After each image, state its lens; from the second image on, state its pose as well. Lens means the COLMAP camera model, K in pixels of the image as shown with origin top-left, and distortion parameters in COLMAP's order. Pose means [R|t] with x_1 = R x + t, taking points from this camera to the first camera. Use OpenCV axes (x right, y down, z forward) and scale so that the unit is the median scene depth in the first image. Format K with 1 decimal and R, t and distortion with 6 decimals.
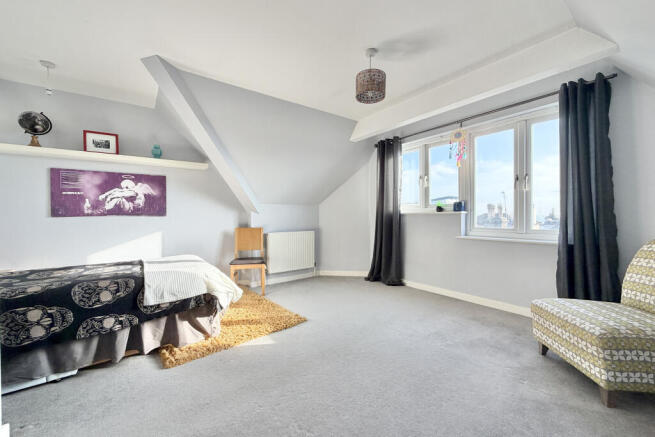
lens RADIAL K [[259.2, 0, 325.0], [0, 259.2, 216.8], [0, 0, 1]] dist [-0.000181, -0.000008]
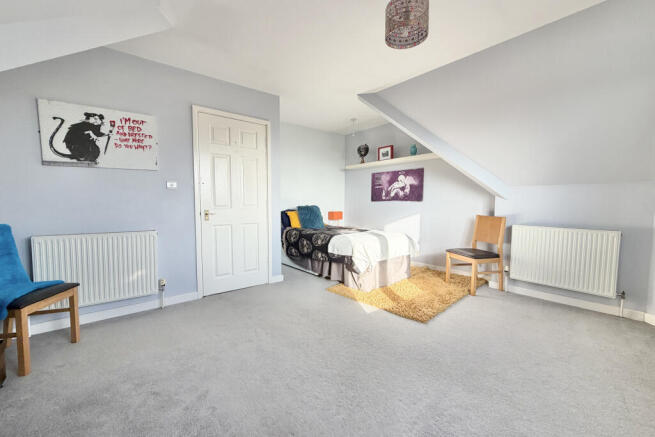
lens RADIAL K [[259.2, 0, 325.0], [0, 259.2, 216.8], [0, 0, 1]] dist [-0.000181, -0.000008]
pose [[0.068129, 0.069520, -0.995251, 0.653216], [-0.006466, 0.997579, 0.069240, -0.013447], [0.997656, 0.001718, 0.068414, 0.526761]]
